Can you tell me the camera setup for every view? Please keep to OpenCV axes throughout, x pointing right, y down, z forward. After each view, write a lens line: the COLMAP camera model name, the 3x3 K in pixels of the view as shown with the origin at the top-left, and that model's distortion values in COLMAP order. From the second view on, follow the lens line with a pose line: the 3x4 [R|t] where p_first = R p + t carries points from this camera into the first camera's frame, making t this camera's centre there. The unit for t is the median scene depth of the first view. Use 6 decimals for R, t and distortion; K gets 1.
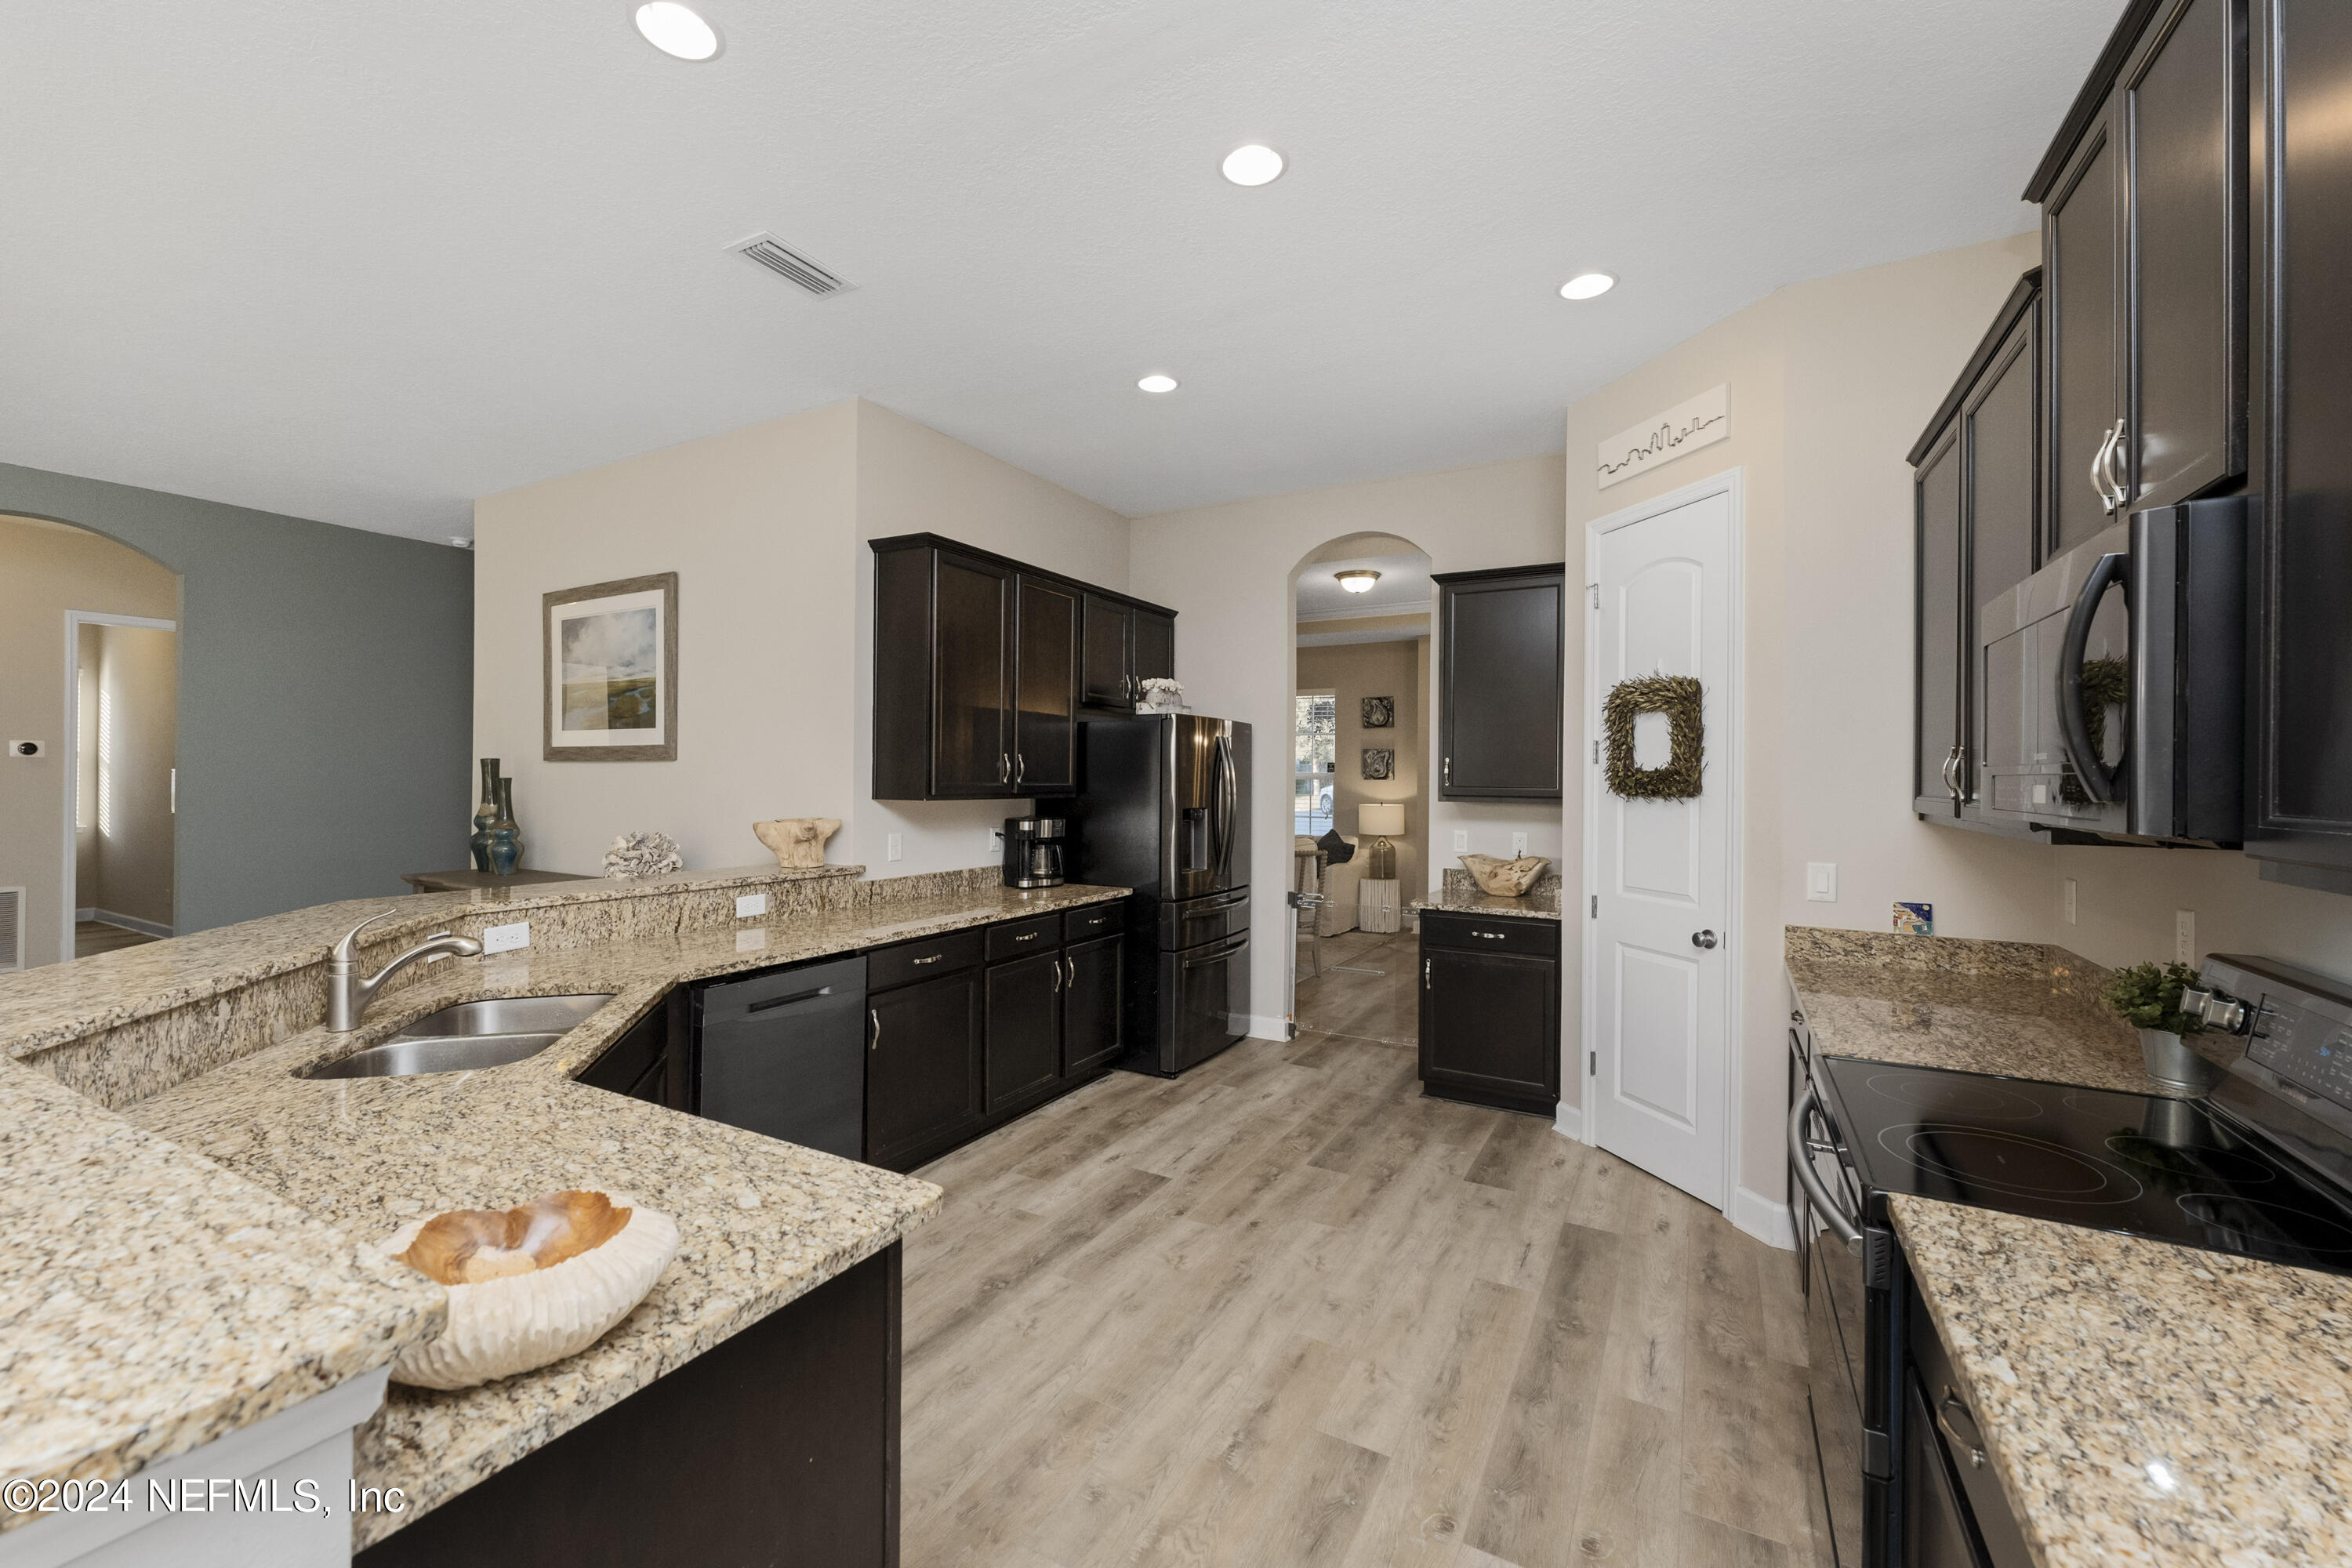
lens RADIAL K [[954.6, 0, 1164.2], [0, 954.6, 781.1], [0, 0, 1]] dist [0.000140, 0.000199]
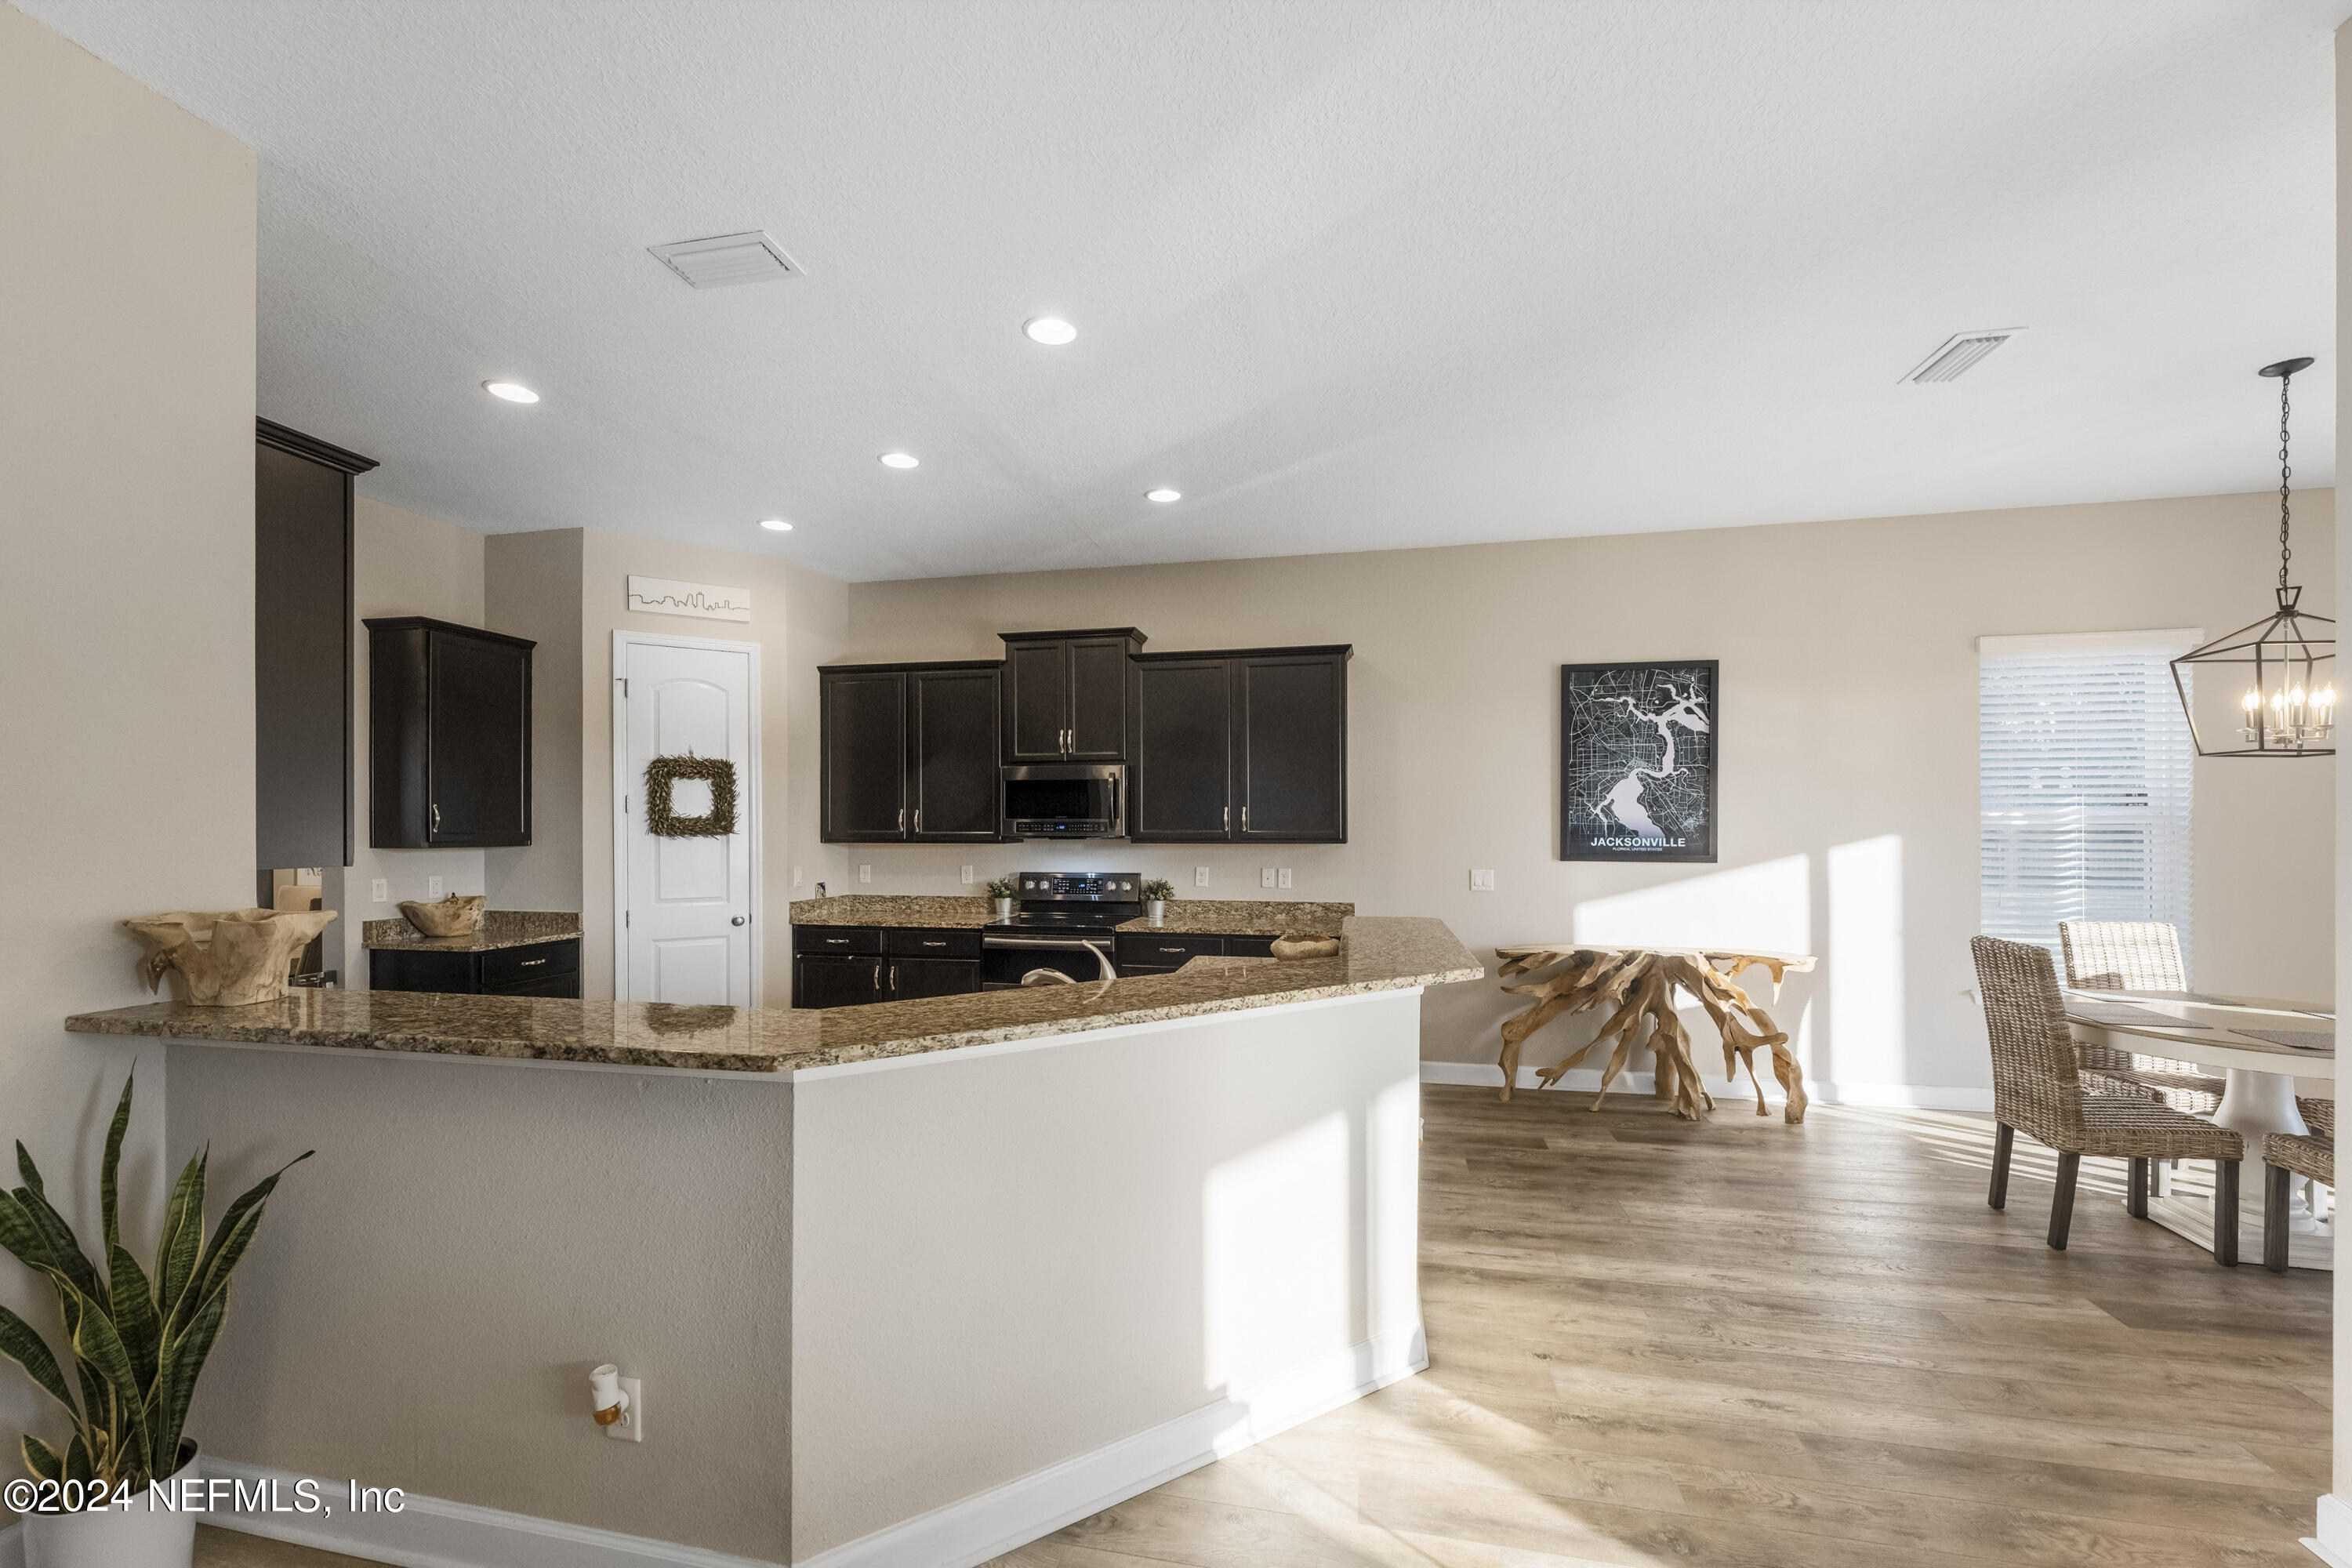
lens RADIAL K [[954.6, 0, 1164.5], [0, 954.6, 824.8], [0, 0, 1]] dist [0.000140, 0.000199]
pose [[-0.296084, -0.008720, 0.955122, -1.106861], [0.005553, 0.999926, 0.010850, -0.011673], [-0.955146, 0.008517, -0.296013, 0.710168]]
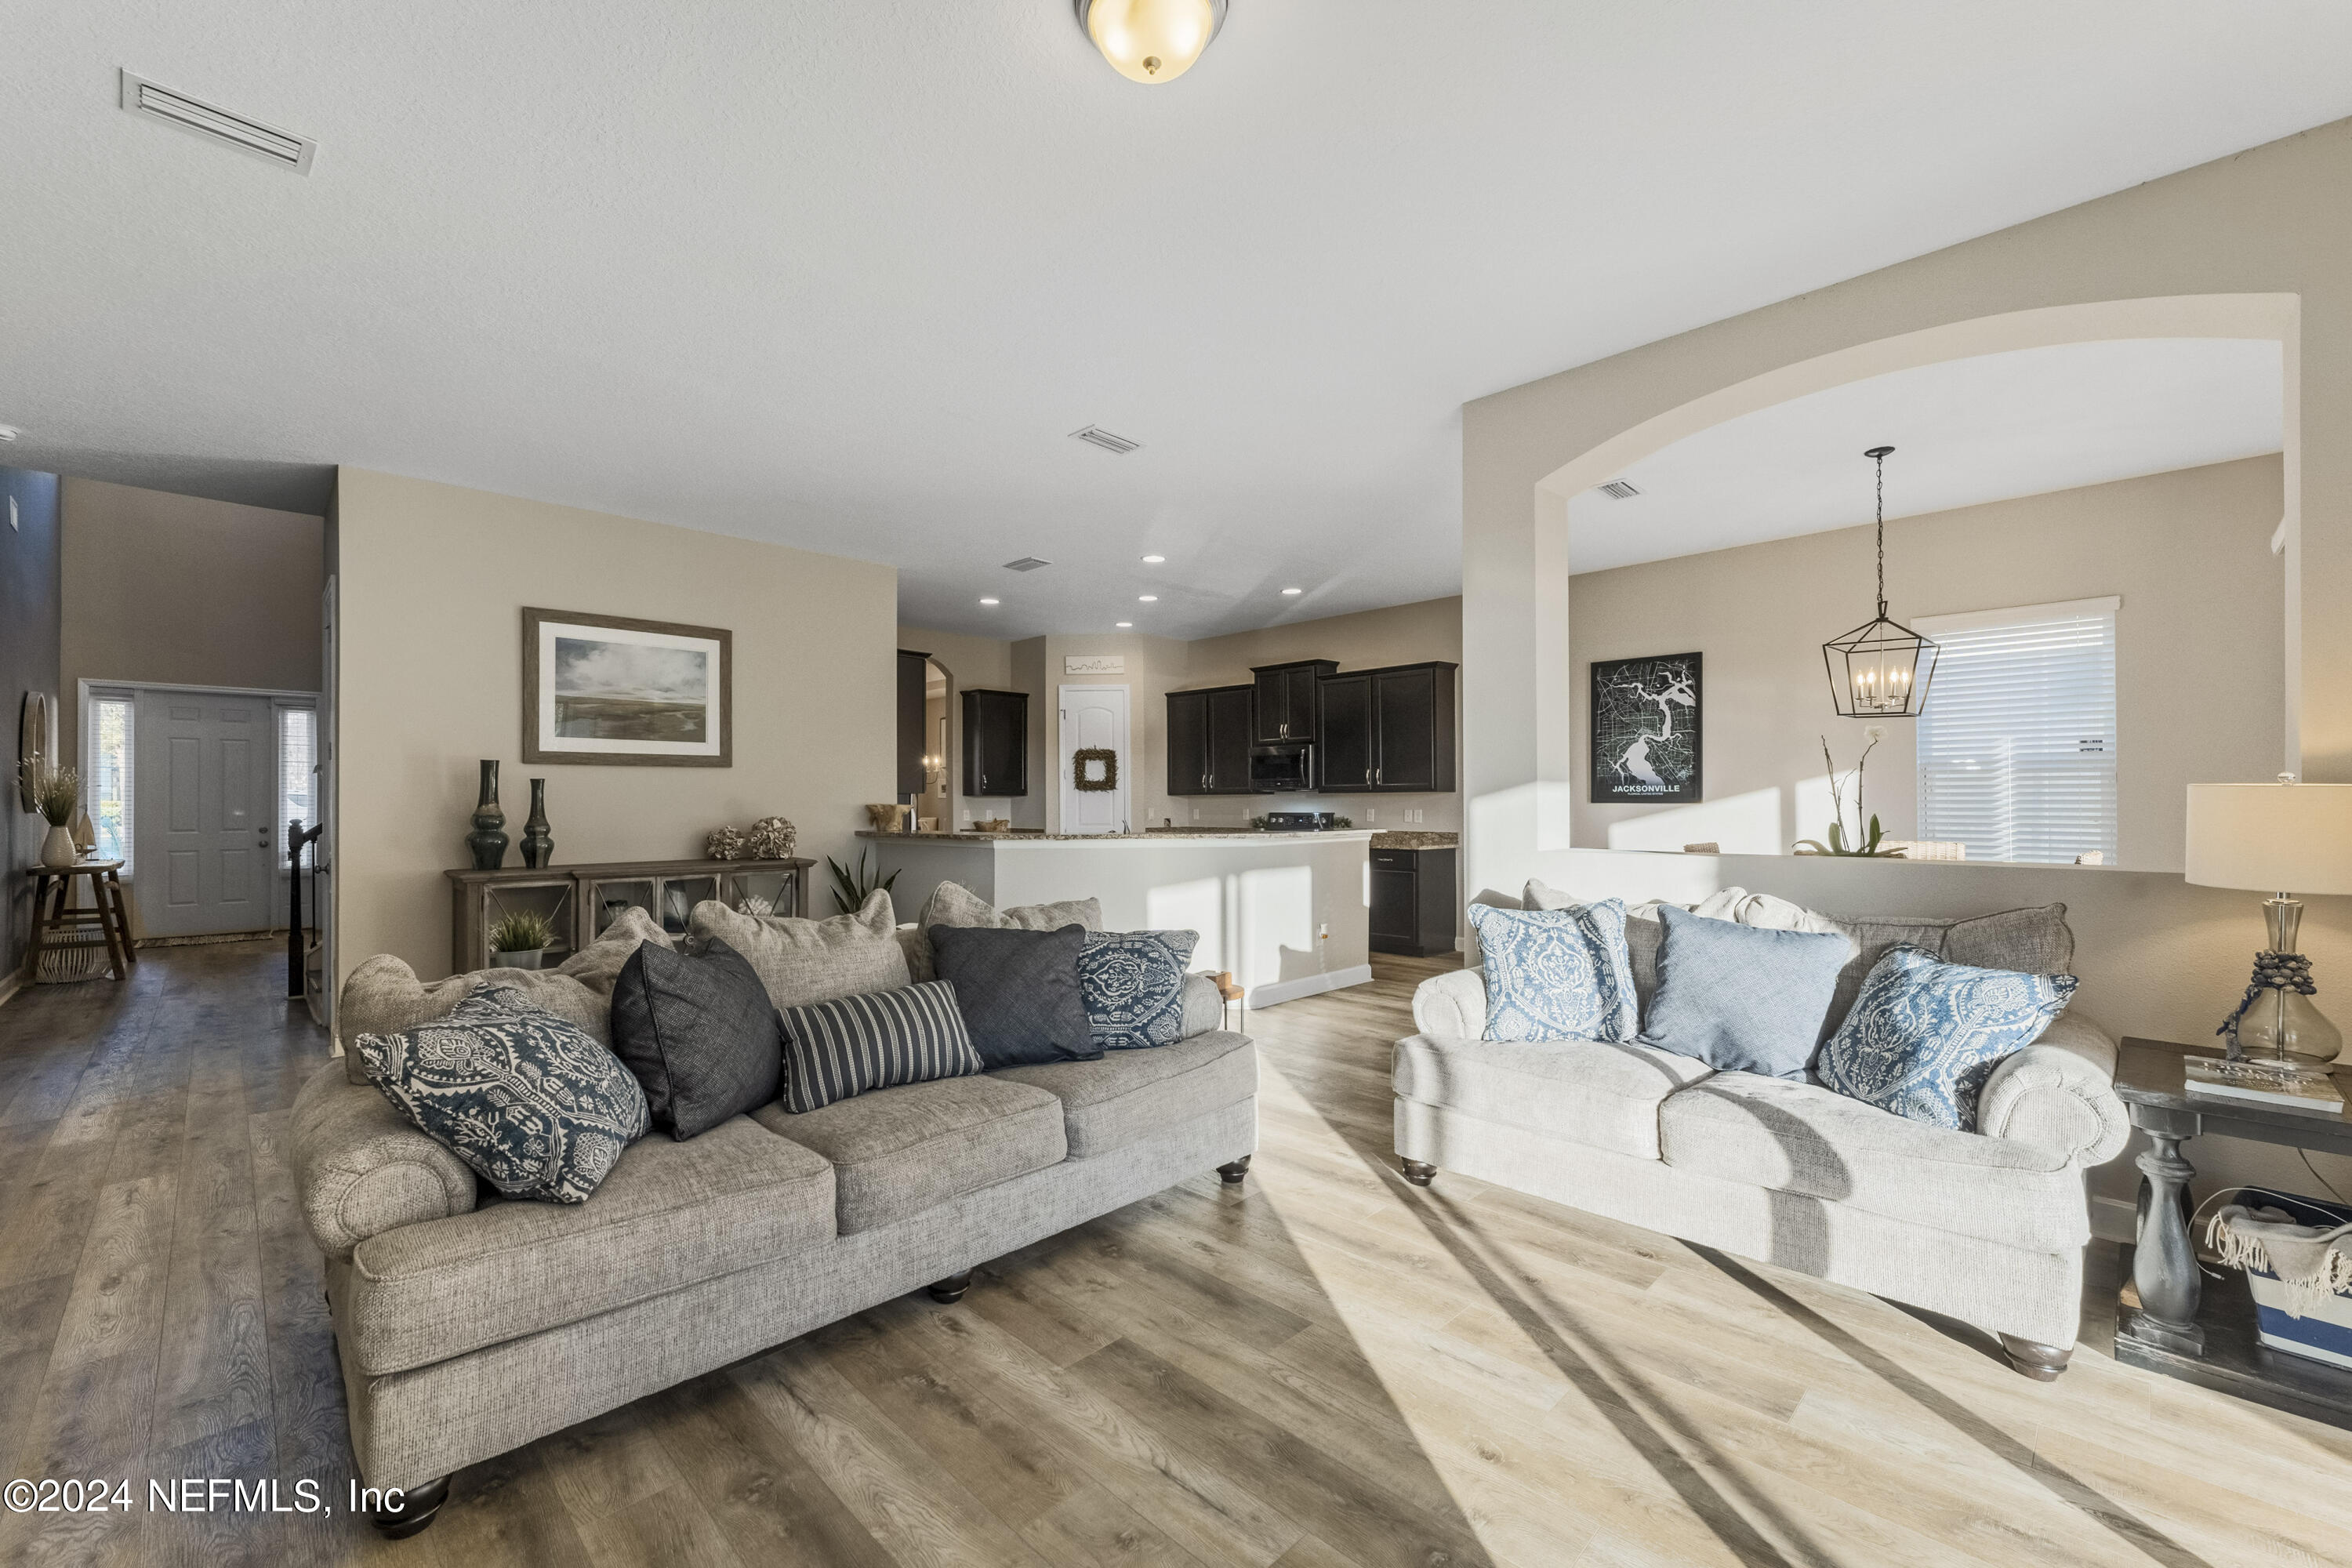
lens RADIAL K [[954.6, 0, 1185.4], [0, 954.6, 790.4], [0, 0, 1]] dist [0.000140, 0.000199]
pose [[0.255150, 0.002021, 0.966899, -2.085339], [0.013844, 0.999888, -0.005743, 0.035677], [-0.966802, 0.014851, 0.255093, 0.020159]]
